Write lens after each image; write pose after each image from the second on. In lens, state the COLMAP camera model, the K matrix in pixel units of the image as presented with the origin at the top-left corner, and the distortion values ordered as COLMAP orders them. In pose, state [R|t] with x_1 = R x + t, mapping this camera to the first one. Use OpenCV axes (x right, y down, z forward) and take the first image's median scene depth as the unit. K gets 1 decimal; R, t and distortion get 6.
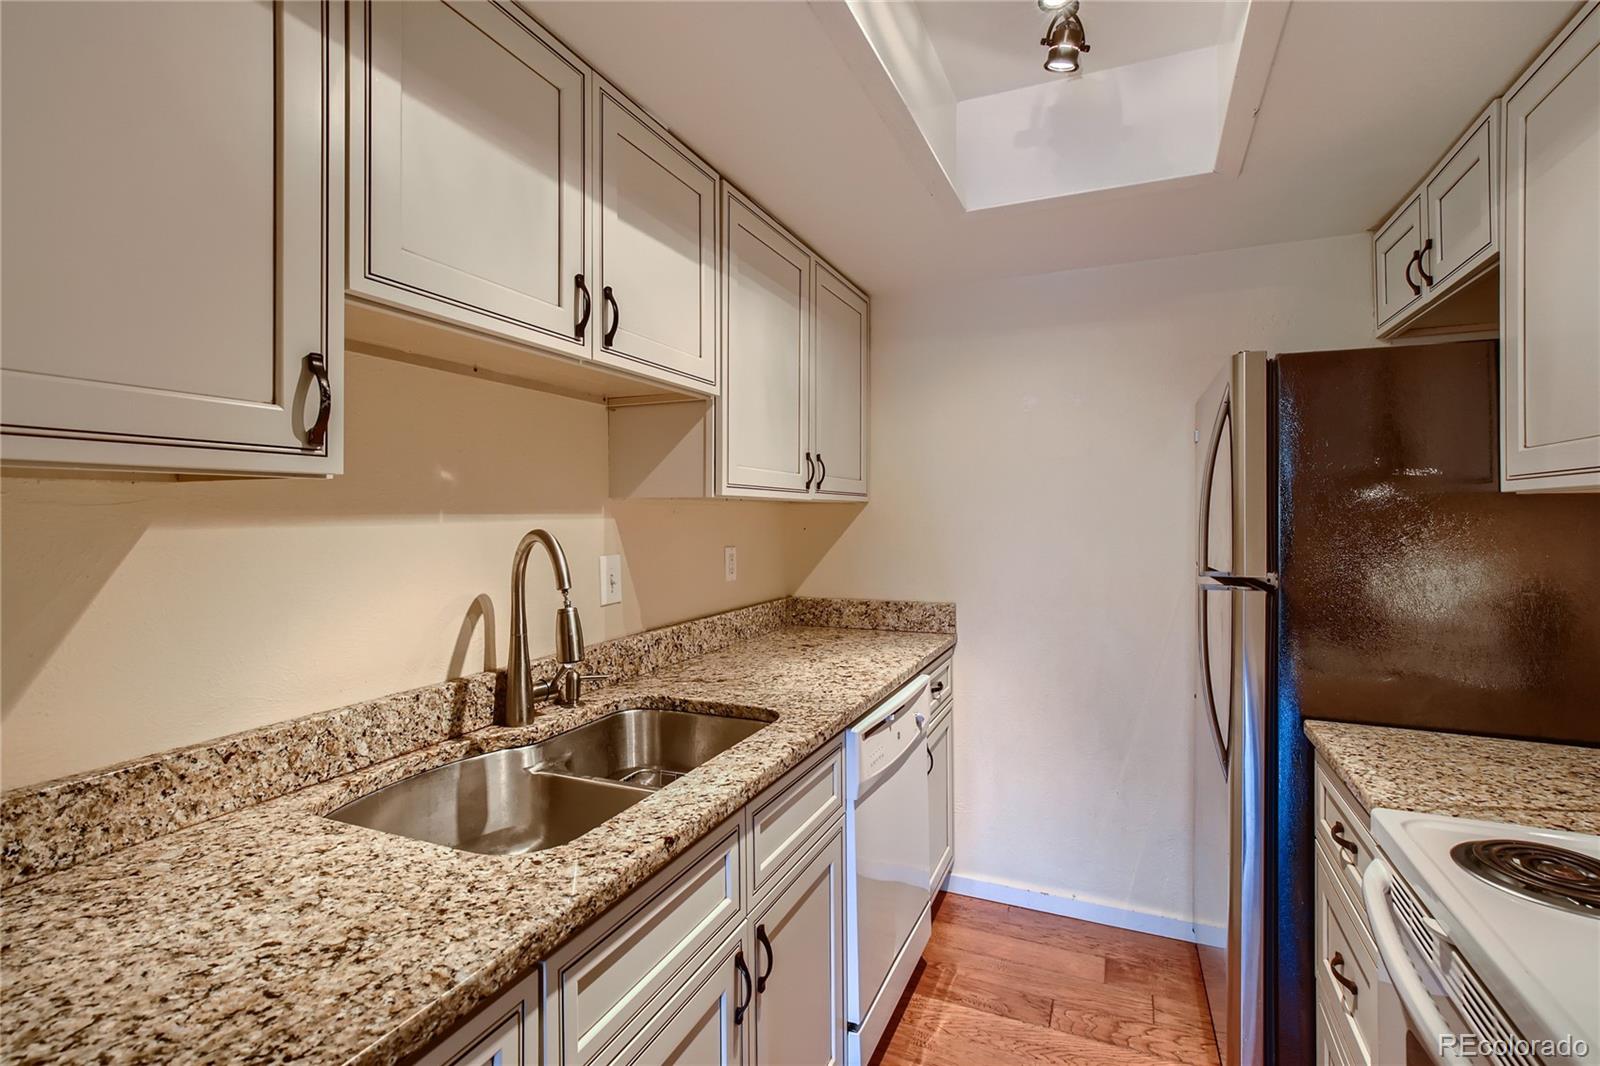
lens RADIAL K [[741.0, 0, 798.2], [0, 741.0, 515.1], [0, 0, 1]] dist [0.001917, 0.000975]
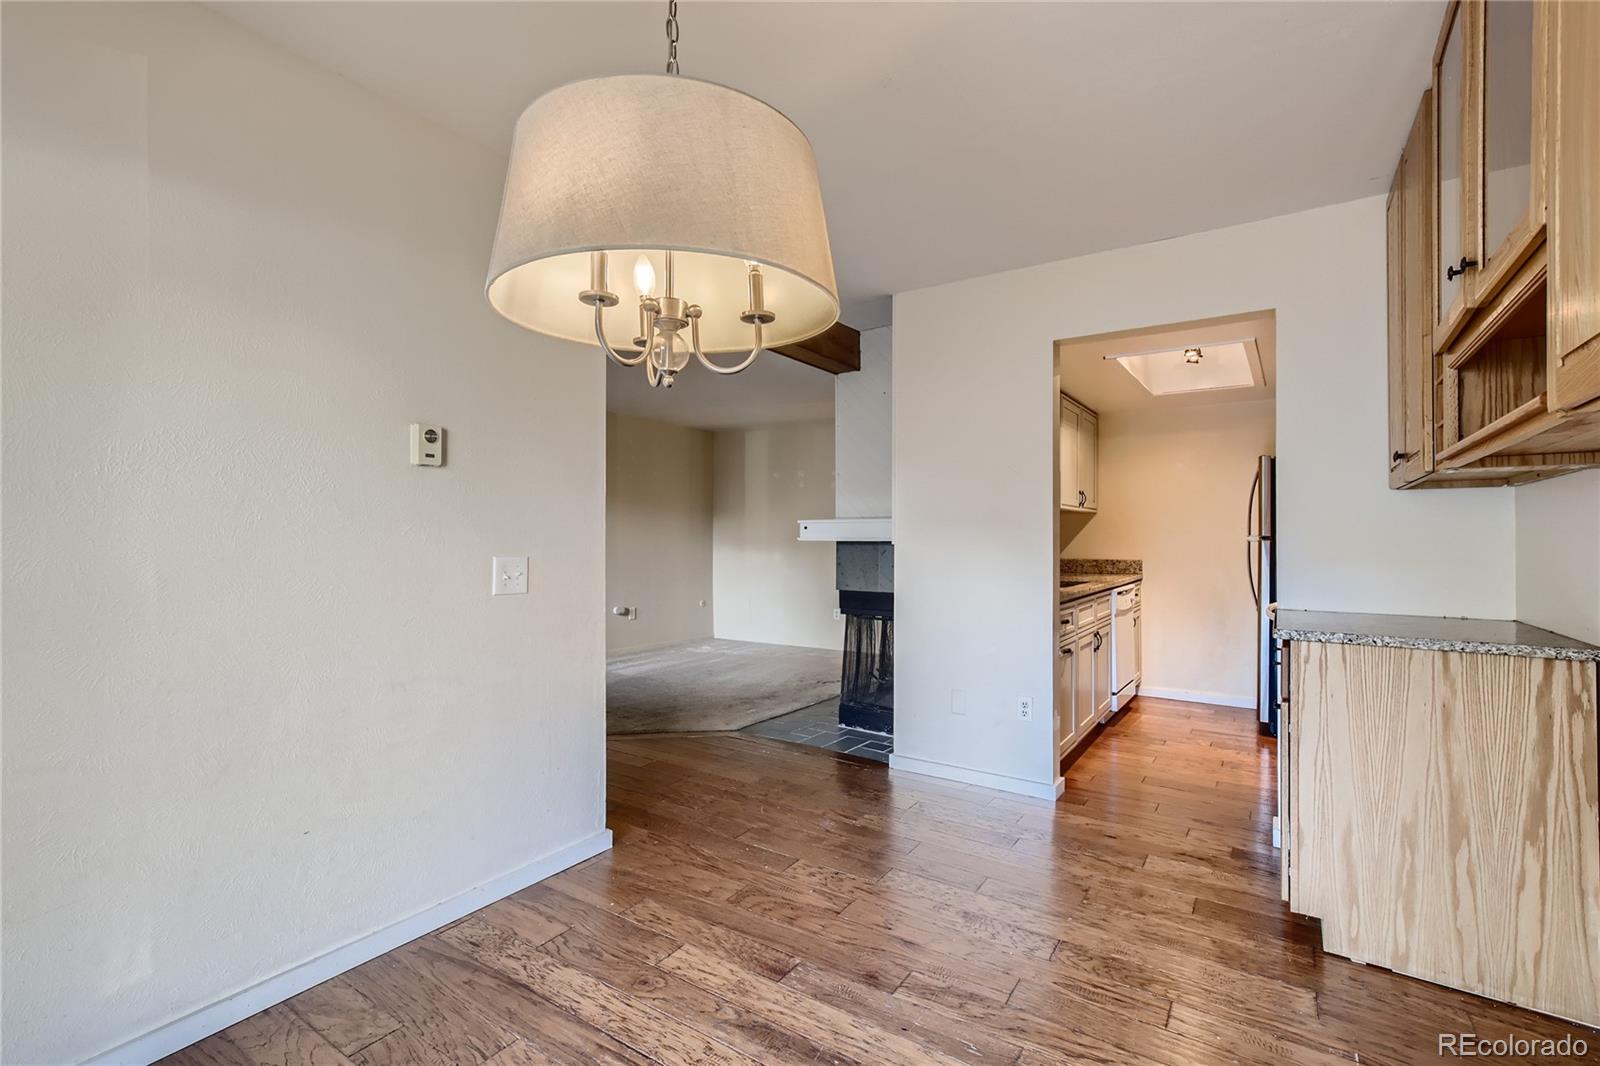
lens RADIAL K [[736.0, 0, 807.6], [0, 736.0, 532.8], [0, 0, 1]] dist [0.001883, 0.004958]
pose [[0.988035, -0.003433, -0.154194, -0.700315], [0.003465, 0.999994, -0.000059, 0.067029], [0.154194, -0.000476, 0.988041, -2.105064]]
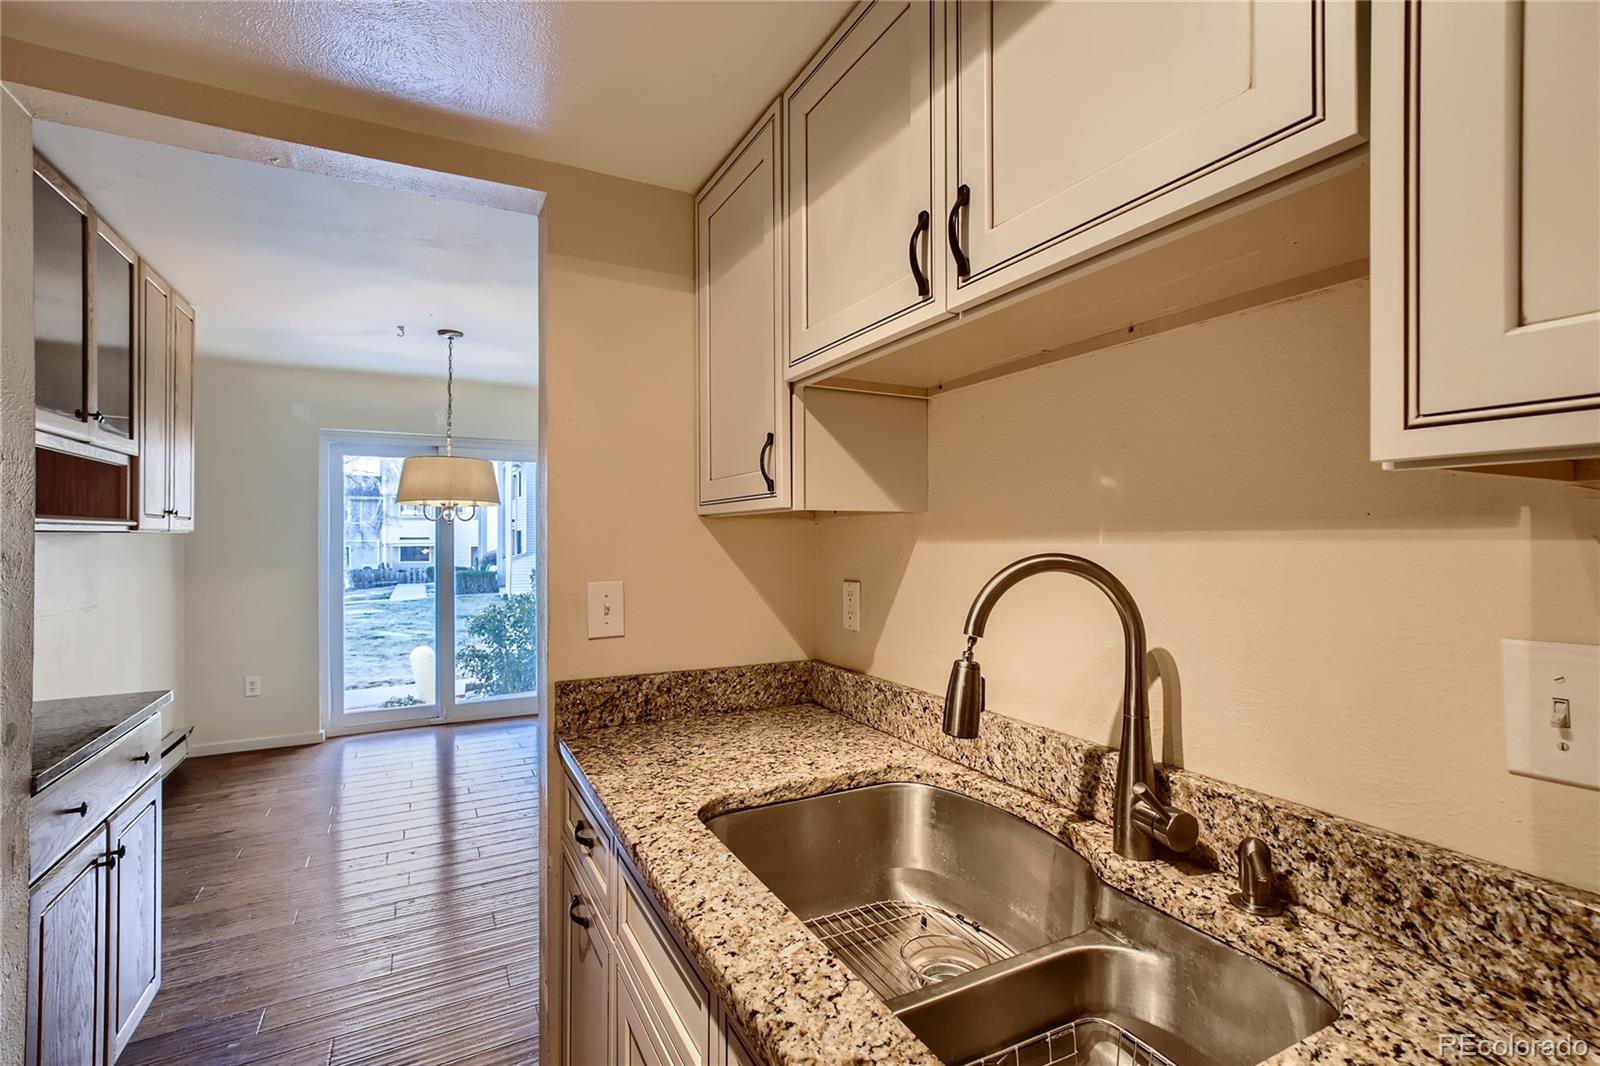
lens RADIAL K [[736.0, 0, 807.6], [0, 736.0, 532.8], [0, 0, 1]] dist [0.001883, 0.004958]
pose [[-0.618161, -0.001159, -0.786051, 0.309346], [0.002875, 0.999989, -0.003735, 0.002096], [0.786046, -0.004569, -0.618151, 1.166170]]
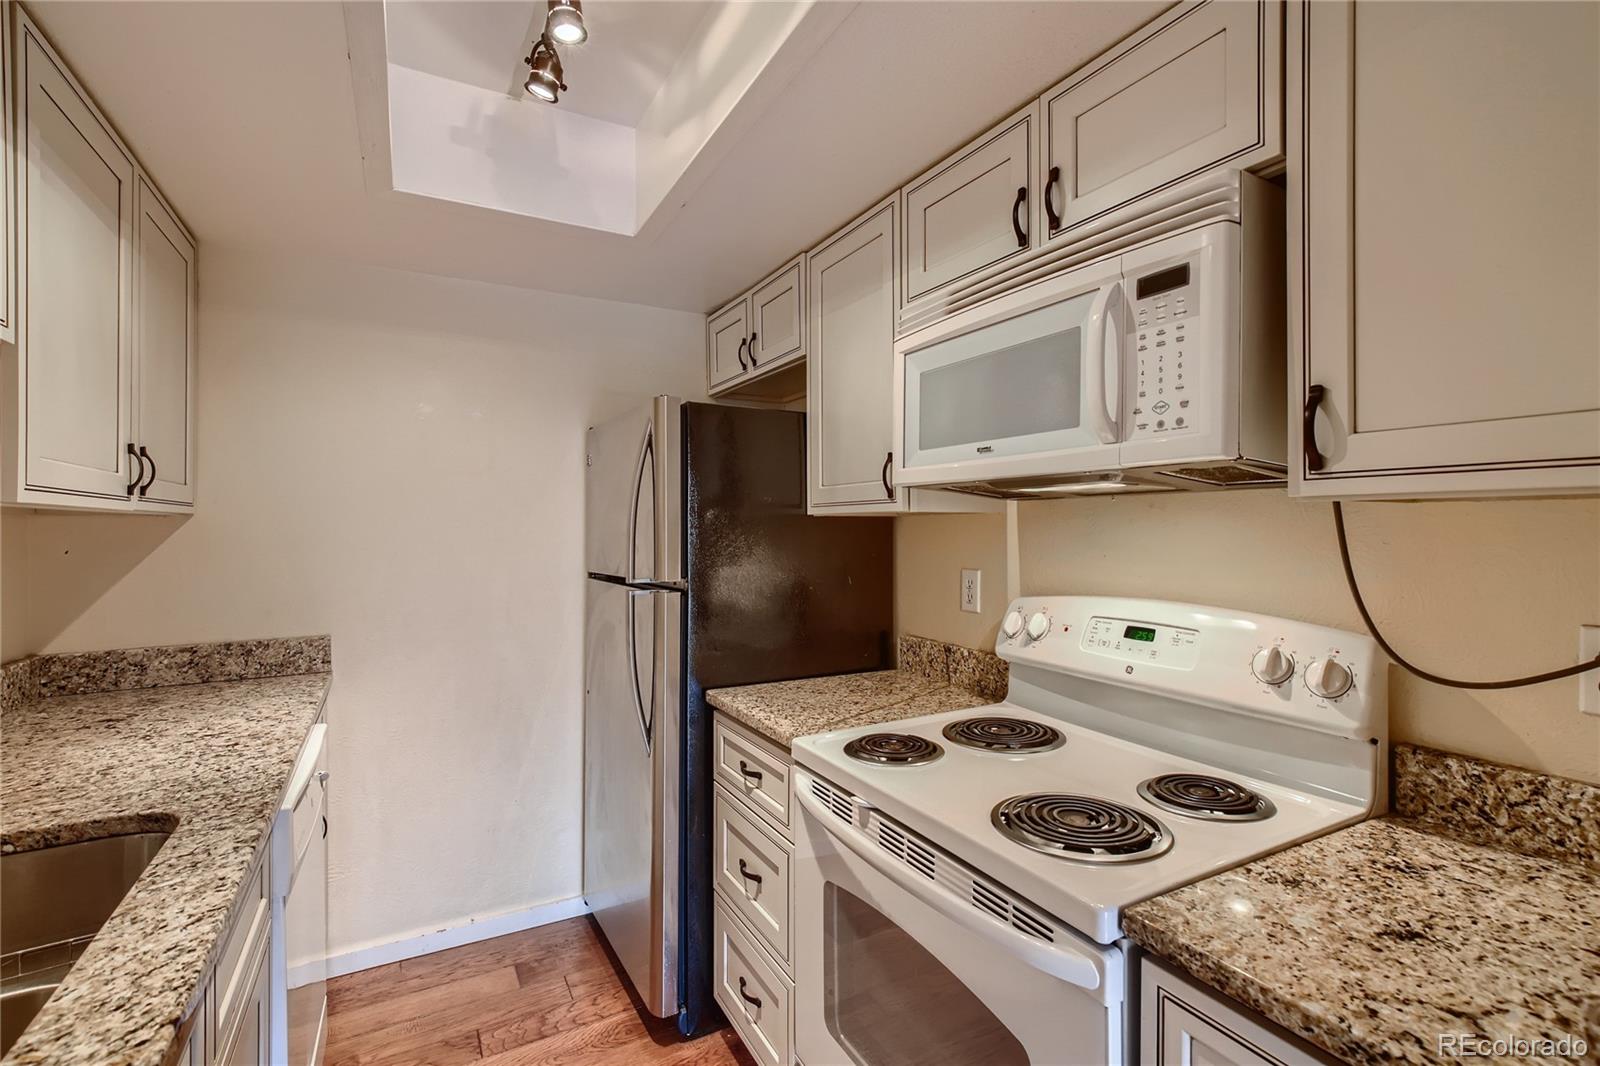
lens RADIAL K [[741.7, 0, 807.1], [0, 741.7, 525.7], [0, 0, 1]] dist [0.000465, 0.004700]
pose [[0.603076, 0.001368, 0.797682, -0.235738], [0.002496, 0.999990, -0.003602, -0.002995], [-0.797680, 0.004164, 0.603067, 0.090660]]
